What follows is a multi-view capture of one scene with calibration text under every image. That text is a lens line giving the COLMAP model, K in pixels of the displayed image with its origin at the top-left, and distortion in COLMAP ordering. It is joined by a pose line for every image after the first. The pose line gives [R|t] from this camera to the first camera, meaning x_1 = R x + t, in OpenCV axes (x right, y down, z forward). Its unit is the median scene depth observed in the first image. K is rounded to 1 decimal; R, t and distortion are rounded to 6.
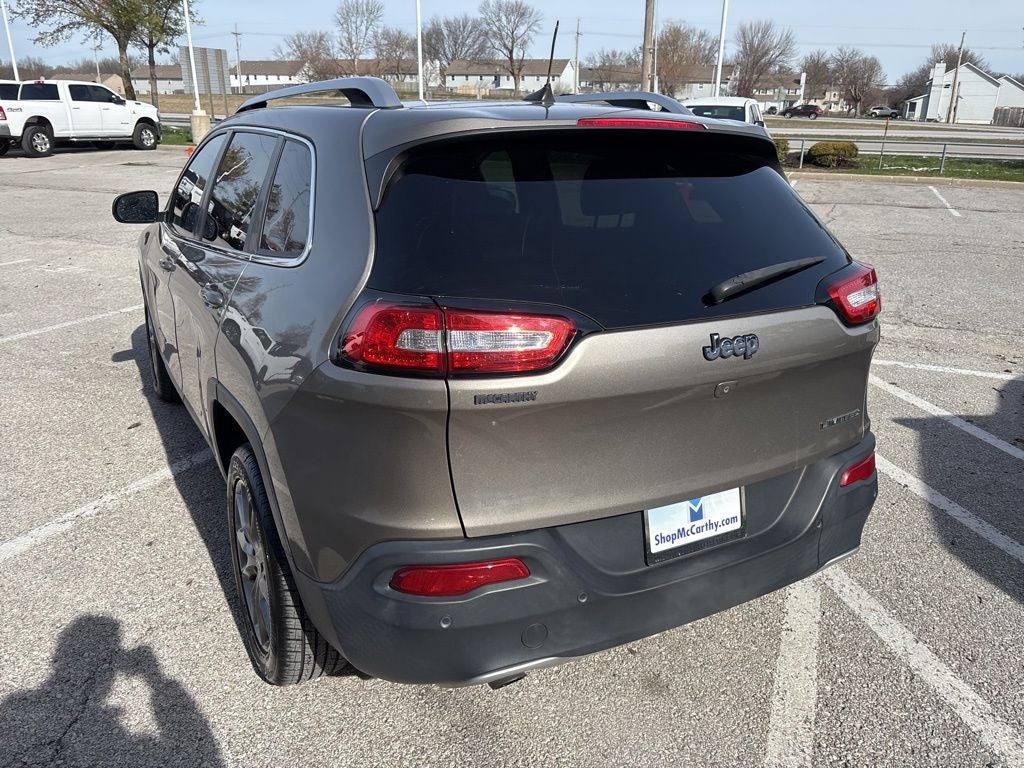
lens RADIAL K [[774.7, 0, 506.9], [0, 774.7, 380.9], [0, 0, 1]] dist [0.054626, -0.068682]
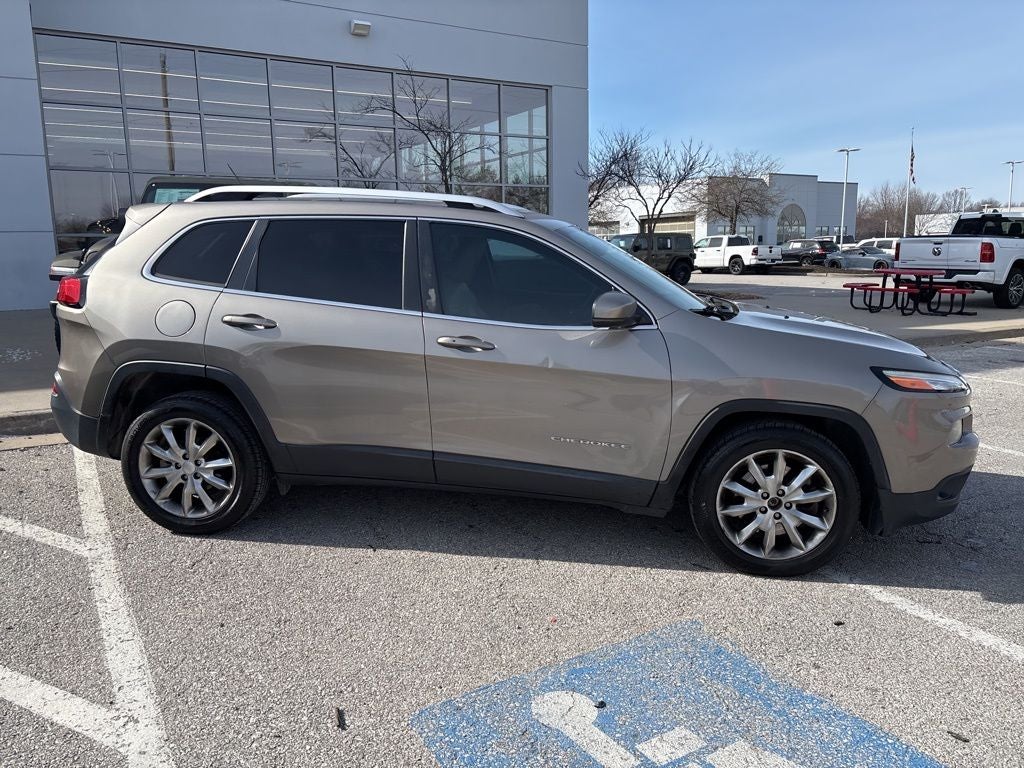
lens RADIAL K [[771.7, 0, 509.2], [0, 771.7, 370.1], [0, 0, 1]] dist [0.053108, -0.059718]
pose [[-0.596822, 0.115267, -0.794051, 0.728417], [-0.272891, 0.901474, 0.335970, -0.465848], [0.754543, 0.417204, -0.506564, 1.538663]]
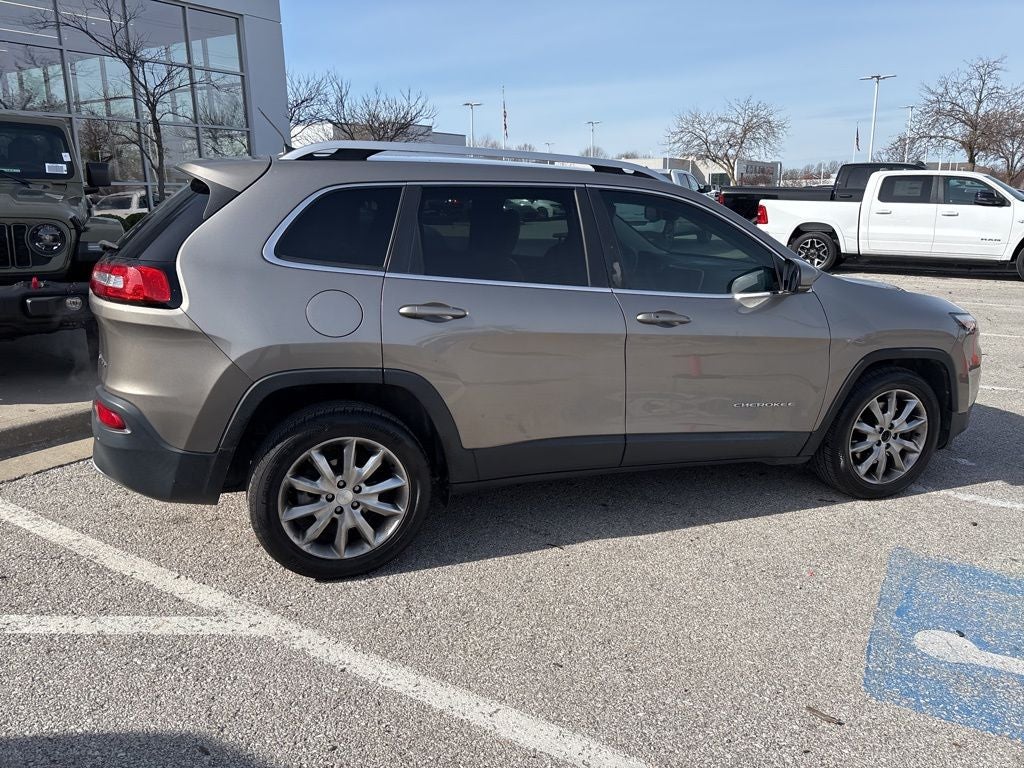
lens RADIAL K [[770.0, 0, 508.9], [0, 770.0, 373.0], [0, 0, 1]] dist [0.060775, -0.070678]
pose [[-0.142503, 0.212122, -0.966797, 0.912730], [-0.331137, 0.910265, 0.248527, -0.283645], [0.932760, 0.355558, -0.059474, 0.954513]]
